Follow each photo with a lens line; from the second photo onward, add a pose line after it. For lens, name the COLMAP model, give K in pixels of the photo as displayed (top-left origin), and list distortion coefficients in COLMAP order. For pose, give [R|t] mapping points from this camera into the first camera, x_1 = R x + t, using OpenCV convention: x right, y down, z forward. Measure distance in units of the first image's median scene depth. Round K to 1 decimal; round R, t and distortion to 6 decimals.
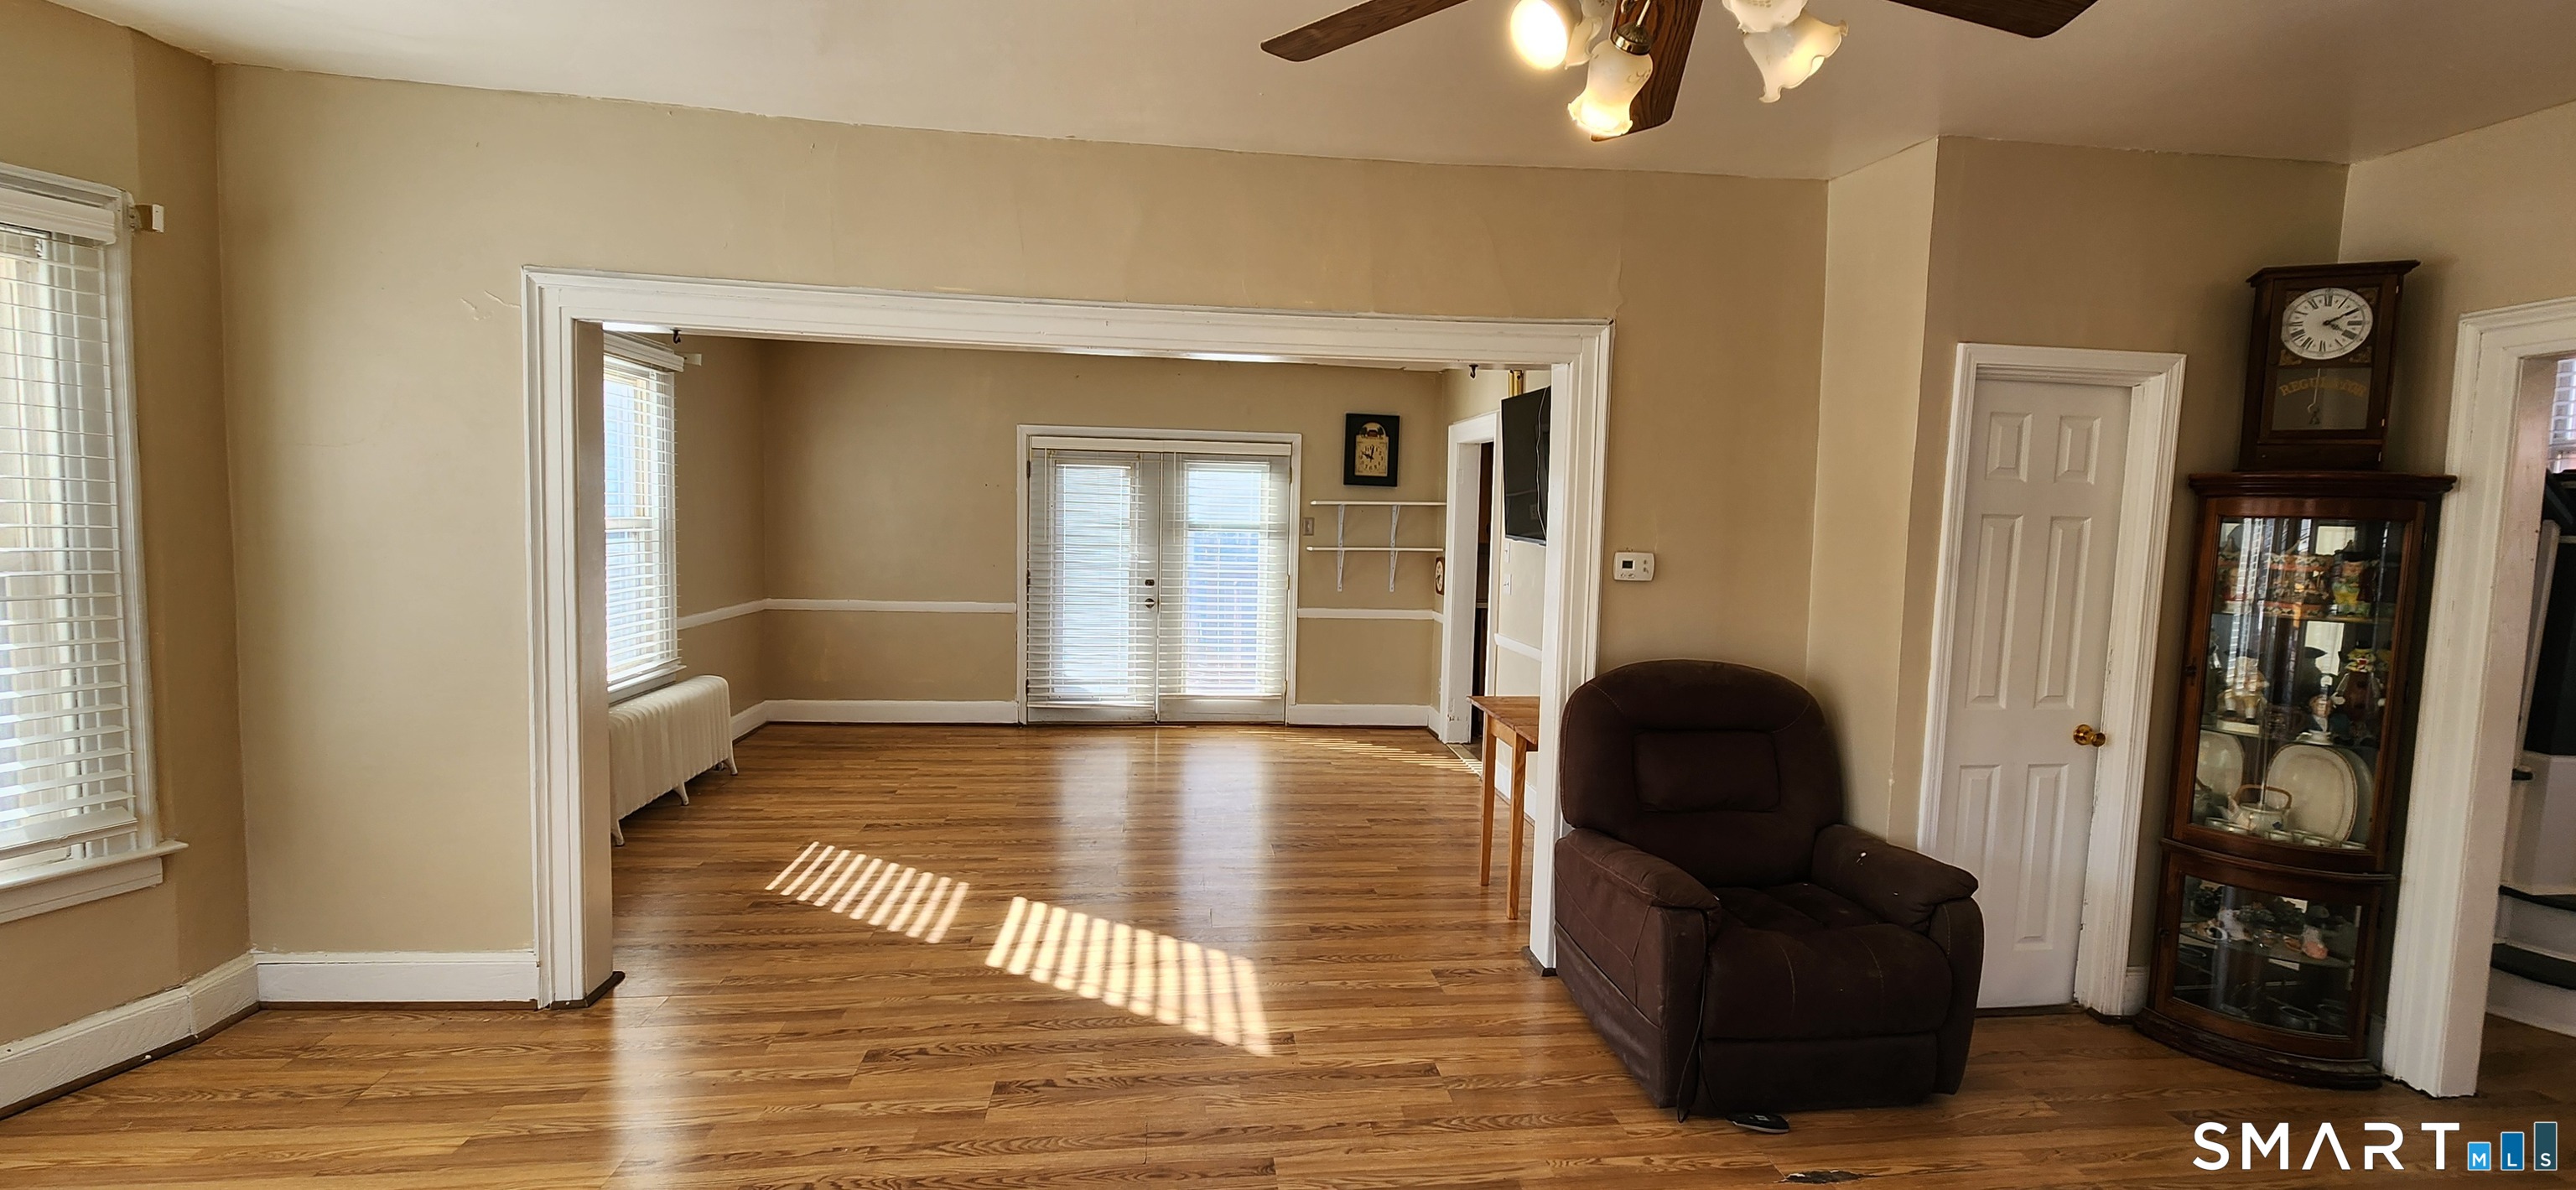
lens RADIAL K [[1036.9, 0, 1294.3], [0, 1036.9, 591.7], [0, 0, 1]] dist [0.002582, -0.000823]
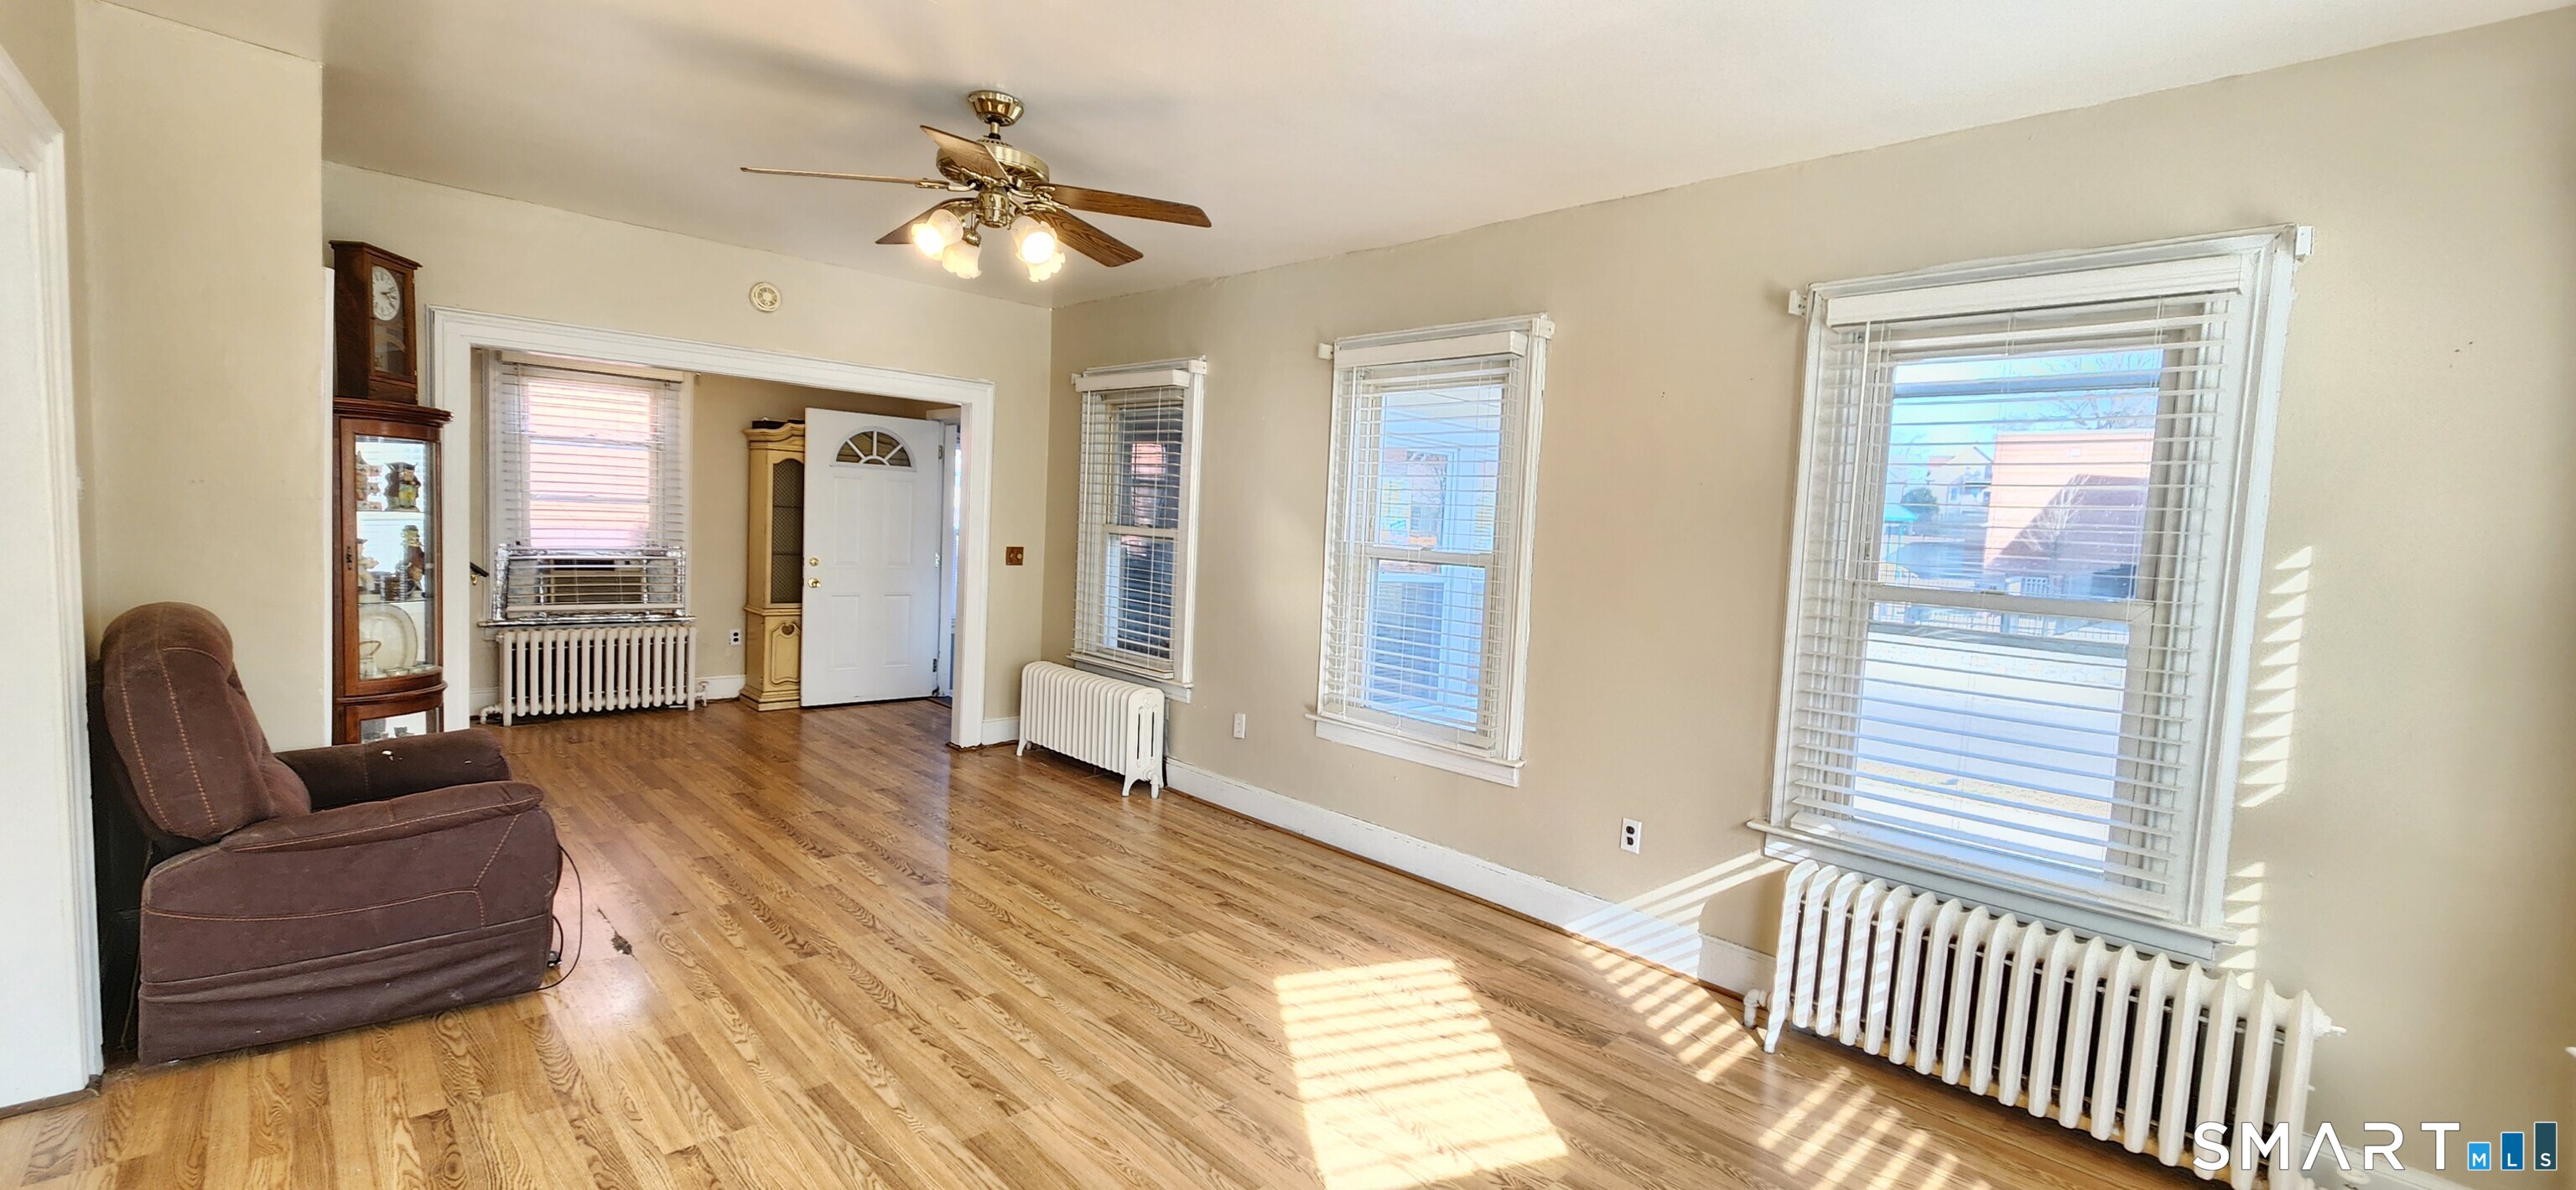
lens RADIAL K [[1036.9, 0, 1294.3], [0, 1036.9, 600.0], [0, 0, 1]] dist [0.002582, -0.000823]
pose [[-0.576753, -0.120449, 0.807990, -0.848992], [-0.010639, 0.990094, 0.140002, -0.066088], [-0.816849, 0.072150, -0.572321, 0.850127]]
